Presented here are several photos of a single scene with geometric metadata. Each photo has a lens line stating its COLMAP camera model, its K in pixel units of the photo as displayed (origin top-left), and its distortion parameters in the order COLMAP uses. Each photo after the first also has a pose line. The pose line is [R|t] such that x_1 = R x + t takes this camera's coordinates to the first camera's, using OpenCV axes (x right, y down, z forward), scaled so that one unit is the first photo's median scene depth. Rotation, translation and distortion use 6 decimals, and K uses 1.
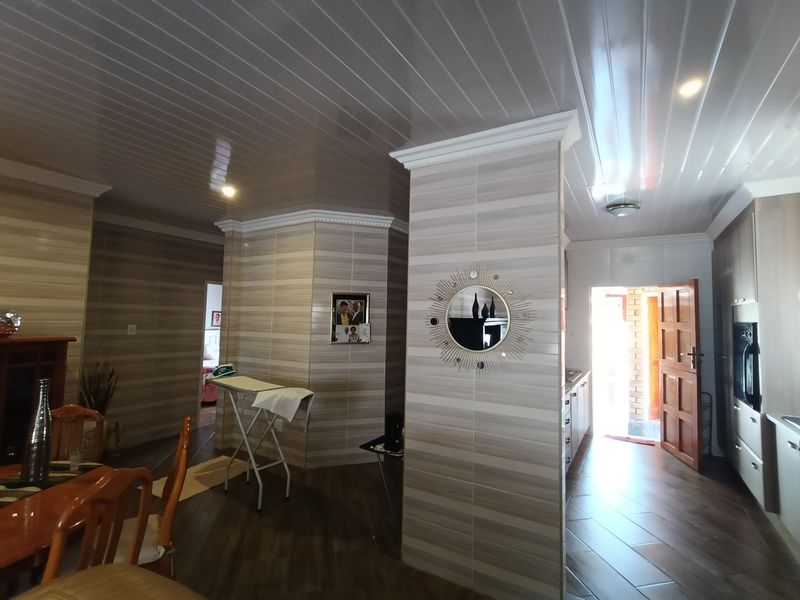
lens RADIAL K [[379.8, 0, 400.2], [0, 379.8, 298.0], [0, 0, 1]] dist [0.006256, 0.002293]
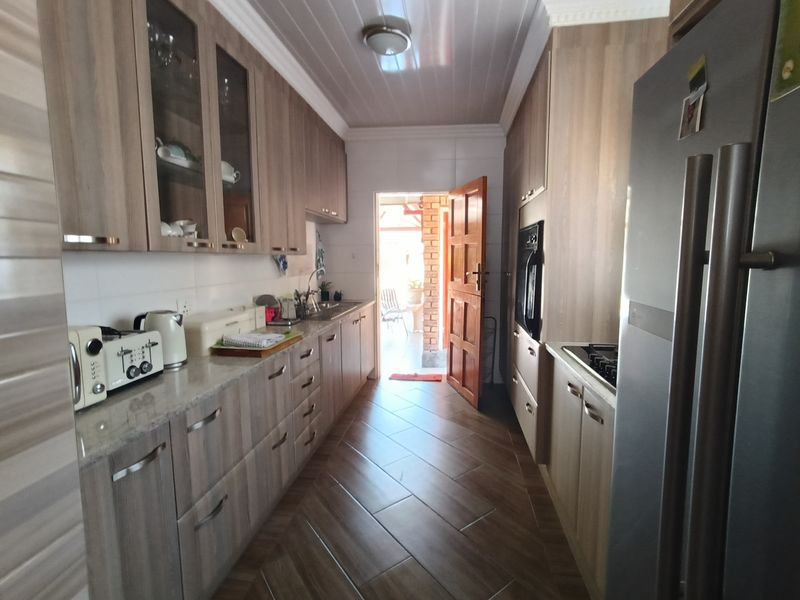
lens RADIAL K [[379.8, 0, 400.6], [0, 379.8, 299.0], [0, 0, 1]] dist [0.006256, 0.002293]
pose [[0.917967, -0.067767, 0.390825, 0.299835], [0.000613, 0.985539, 0.169447, 0.066107], [-0.396656, -0.155307, 0.904734, 0.330770]]
